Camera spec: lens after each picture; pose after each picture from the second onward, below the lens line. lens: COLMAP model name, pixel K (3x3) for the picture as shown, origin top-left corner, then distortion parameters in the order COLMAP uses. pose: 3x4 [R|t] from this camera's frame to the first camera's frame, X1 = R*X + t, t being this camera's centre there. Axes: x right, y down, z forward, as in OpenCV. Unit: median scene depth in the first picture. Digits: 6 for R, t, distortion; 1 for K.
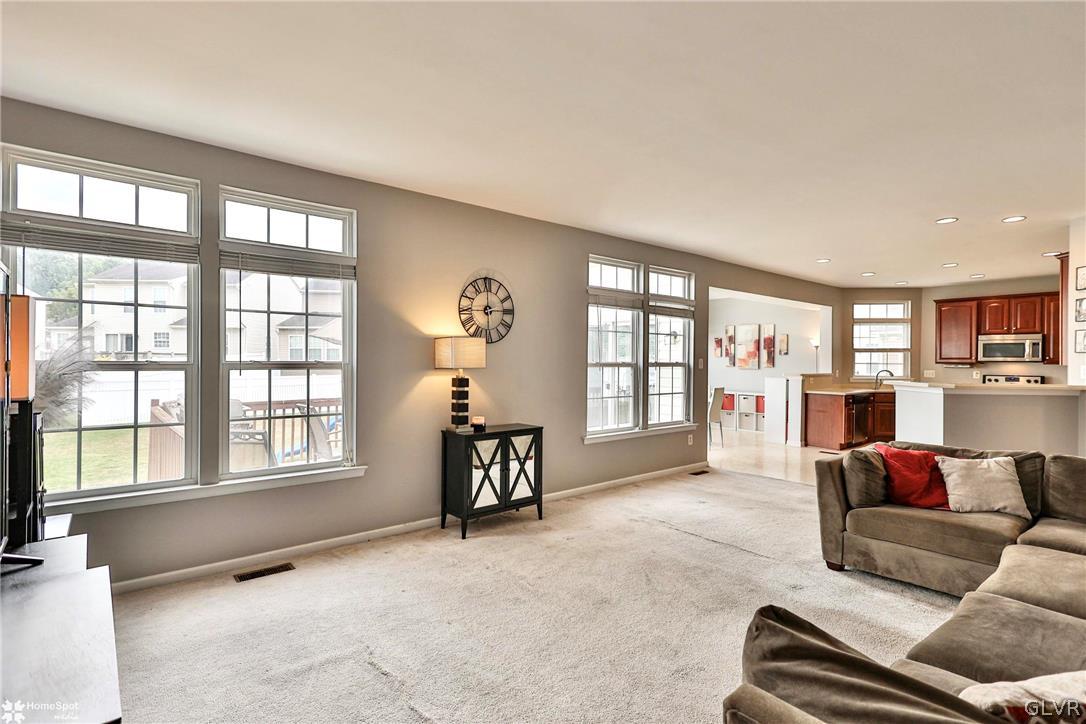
lens RADIAL K [[538.9, 0, 537.9], [0, 538.9, 362.4], [0, 0, 1]] dist [0.003358, 0.000065]
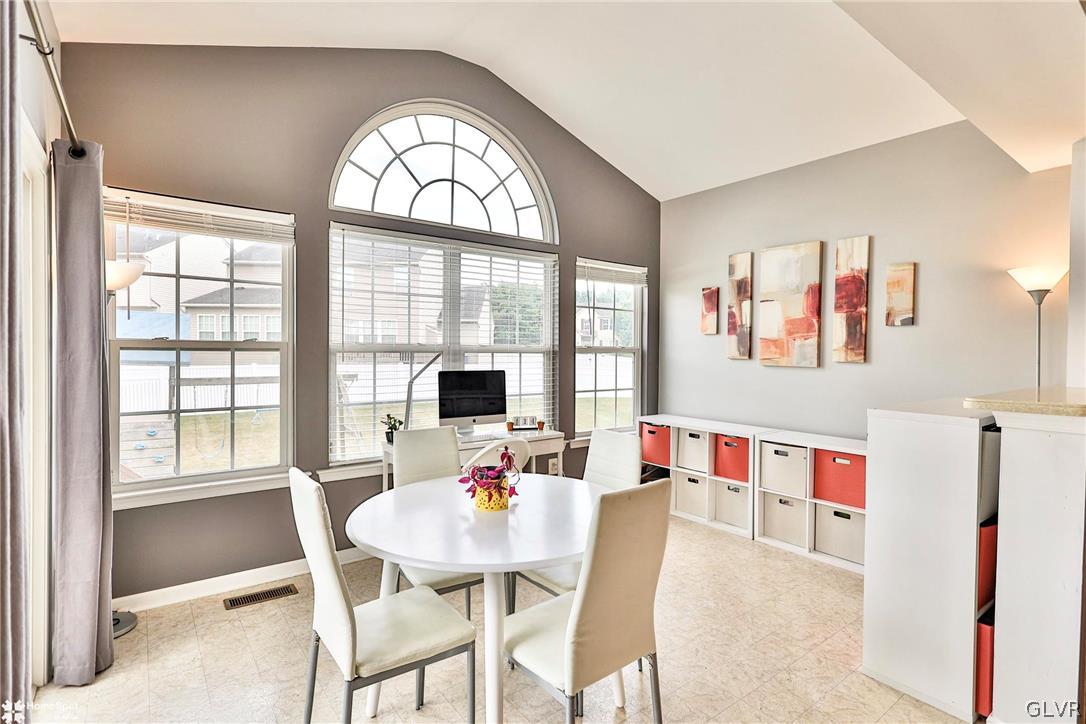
lens RADIAL K [[538.9, 0, 538.2], [0, 538.9, 353.7], [0, 0, 1]] dist [0.003358, 0.000065]
pose [[0.998510, 0.004613, -0.054368, 0.249757], [-0.004251, 0.999968, 0.006780, 0.001820], [0.054397, -0.006539, 0.998498, 0.649880]]
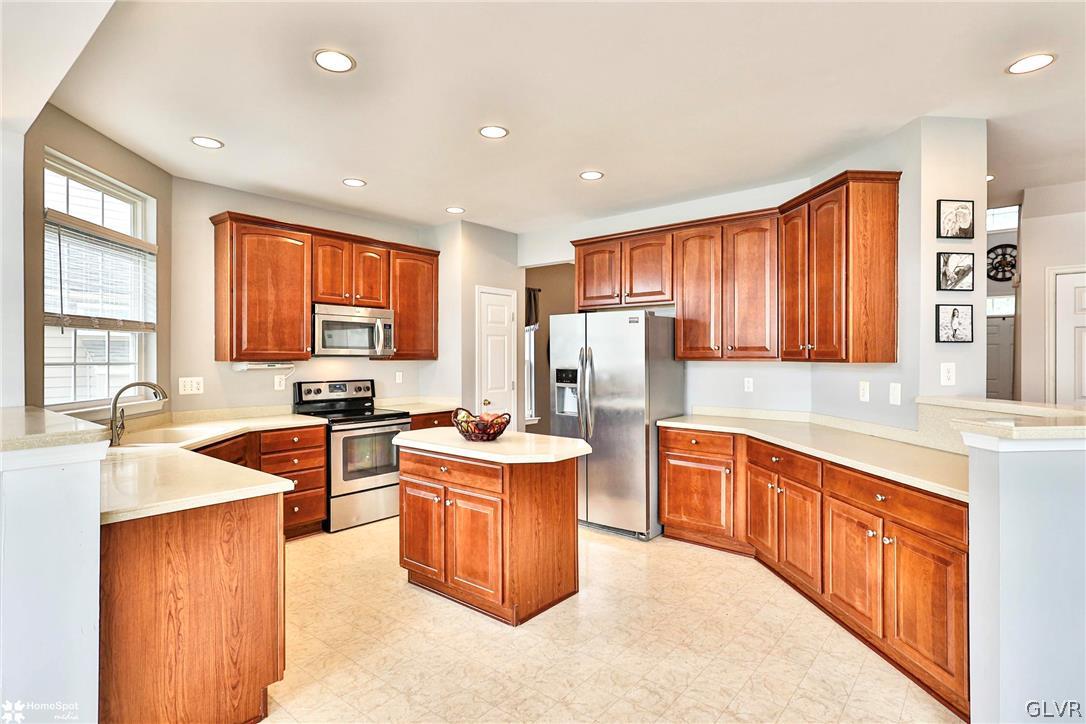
lens RADIAL K [[538.9, 0, 562.0], [0, 538.9, 363.2], [0, 0, 1]] dist [0.003358, 0.000065]
pose [[-0.197257, -0.016163, 0.980219, 0.231101], [0.003499, 0.999846, 0.017191, -0.002246], [-0.980346, 0.006820, -0.197170, 0.721284]]
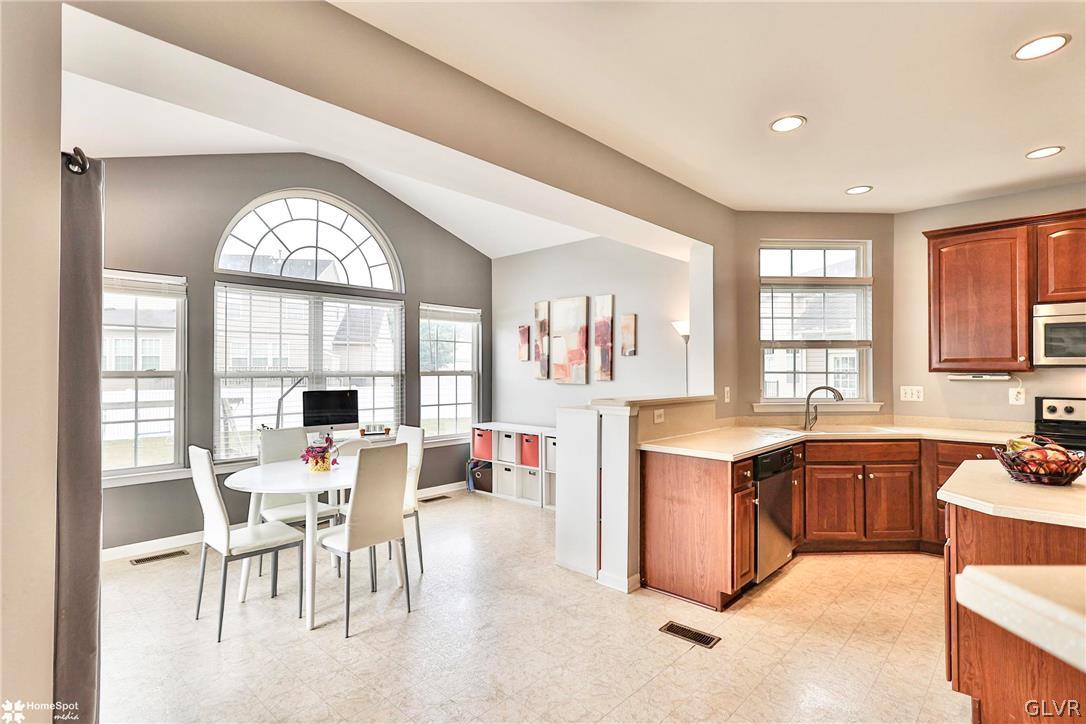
lens RADIAL K [[538.9, 0, 537.4], [0, 538.9, 360.4], [0, 0, 1]] dist [0.003358, 0.000065]
pose [[0.993423, -0.003920, 0.114433, 0.312016], [0.006182, 0.999792, -0.019411, -0.000494], [-0.114333, 0.019991, 0.993241, 0.512570]]
